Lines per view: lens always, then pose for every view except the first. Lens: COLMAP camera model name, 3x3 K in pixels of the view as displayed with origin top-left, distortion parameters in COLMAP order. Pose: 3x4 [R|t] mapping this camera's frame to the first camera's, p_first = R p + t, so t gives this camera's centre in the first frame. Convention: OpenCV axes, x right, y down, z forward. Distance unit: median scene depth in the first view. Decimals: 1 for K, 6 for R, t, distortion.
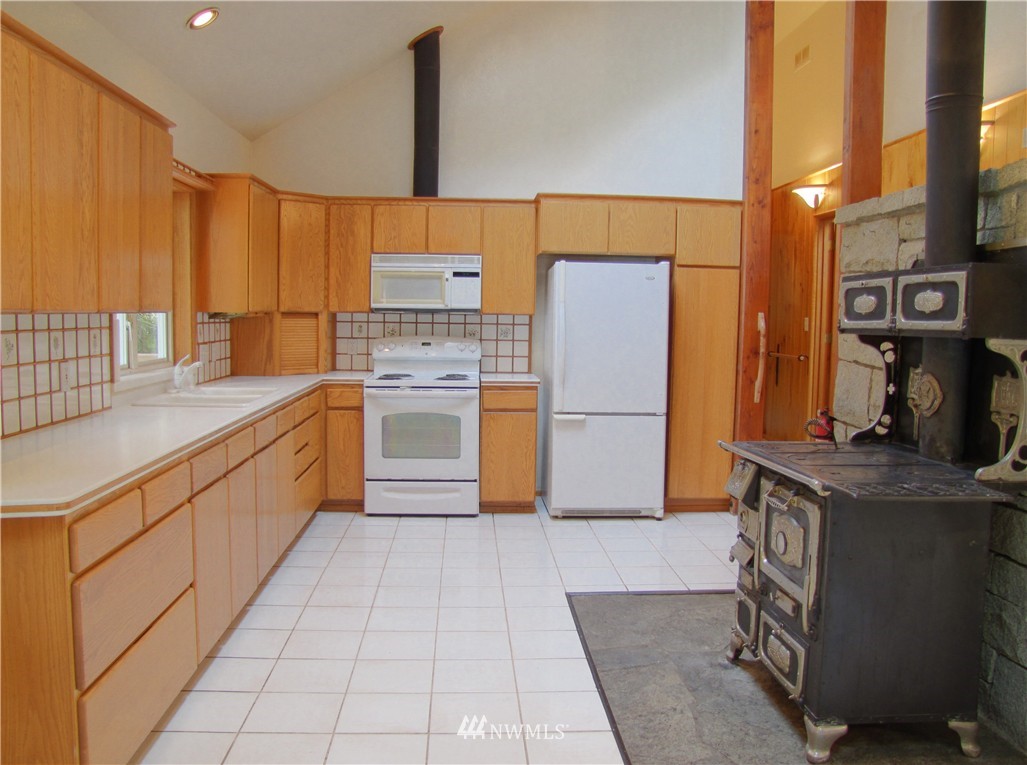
lens RADIAL K [[873.6, 0, 503.8], [0, 873.6, 389.3], [0, 0, 1]] dist [-0.168226, 0.145511]
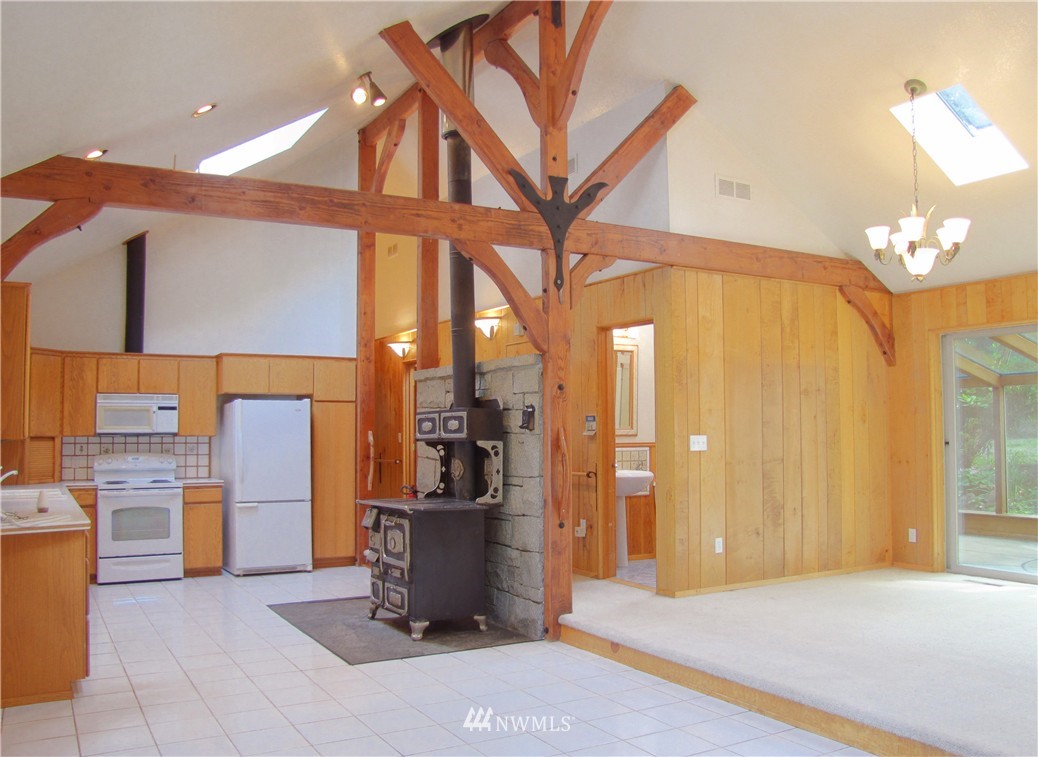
lens RADIAL K [[883.0, 0, 520.0], [0, 883.0, 375.2], [0, 0, 1]] dist [-0.168226, 0.145511]
pose [[0.889883, 0.006775, 0.456138, -0.179949], [0.061775, 0.988890, -0.135206, 0.041060], [-0.451986, 0.148495, 0.879578, -0.516469]]
